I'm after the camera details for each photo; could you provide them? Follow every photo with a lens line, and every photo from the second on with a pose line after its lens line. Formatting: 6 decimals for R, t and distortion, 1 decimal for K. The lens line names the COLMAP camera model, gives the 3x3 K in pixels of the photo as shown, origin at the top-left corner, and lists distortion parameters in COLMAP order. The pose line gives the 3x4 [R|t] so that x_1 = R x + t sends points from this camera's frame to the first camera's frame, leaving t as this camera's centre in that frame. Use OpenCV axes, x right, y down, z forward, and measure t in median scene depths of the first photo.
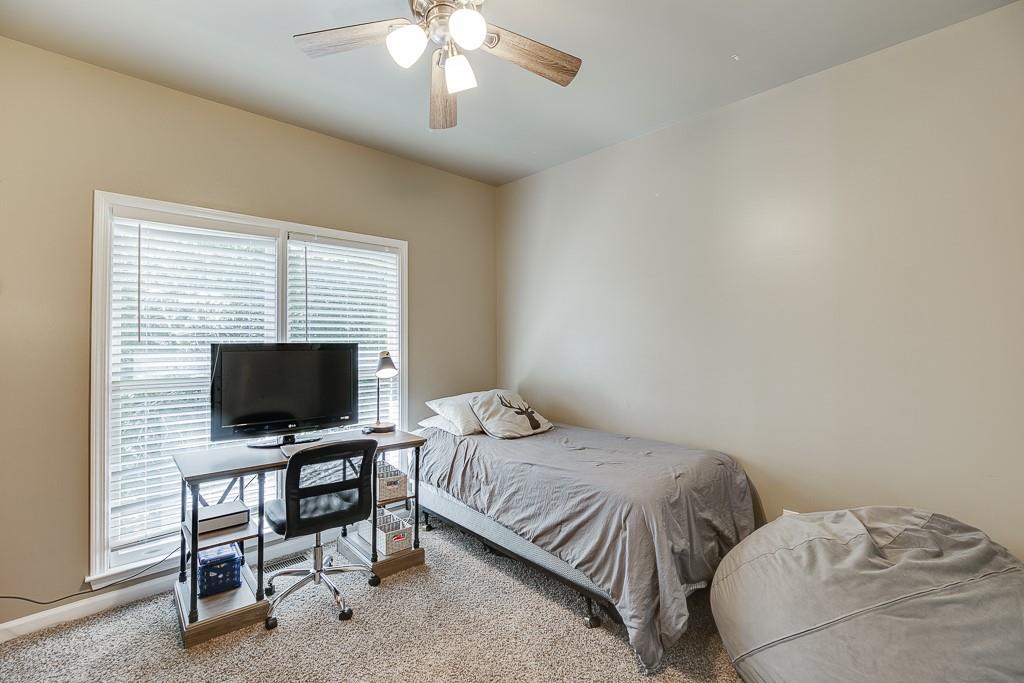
lens RADIAL K [[464.0, 0, 512.3], [0, 464.0, 338.5], [0, 0, 1]] dist [-0.009132, 0.004304]
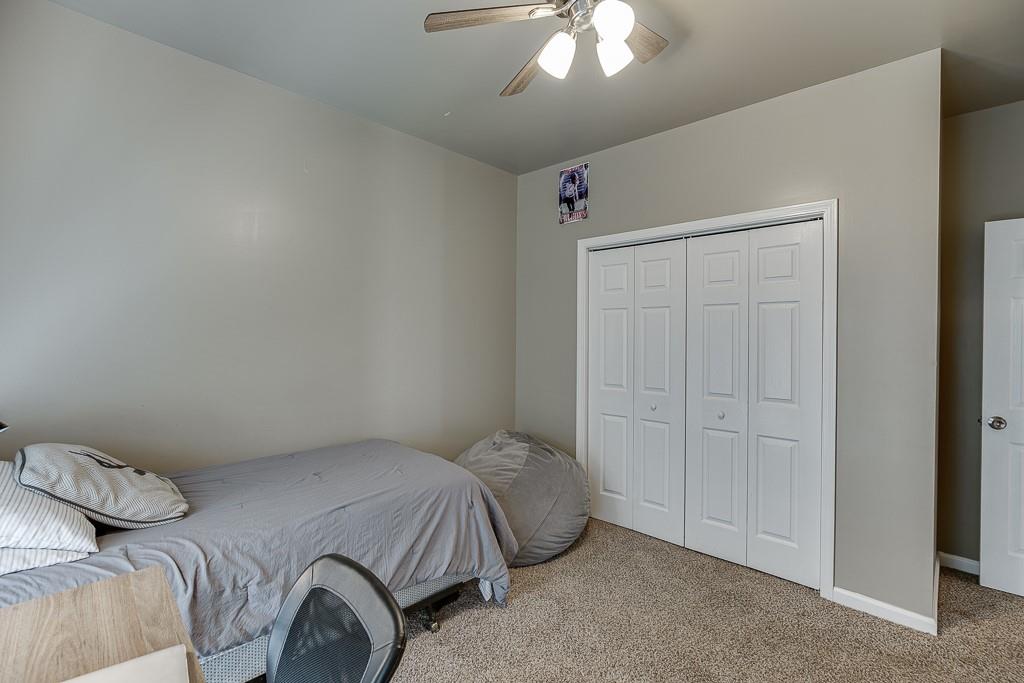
lens RADIAL K [[464.0, 0, 512.3], [0, 464.0, 338.4], [0, 0, 1]] dist [-0.009132, 0.004304]
pose [[-0.024257, -0.009585, 0.999660, -0.764481], [0.002497, 0.999950, 0.009648, -0.004243], [-0.999703, 0.002730, -0.024231, 0.815609]]
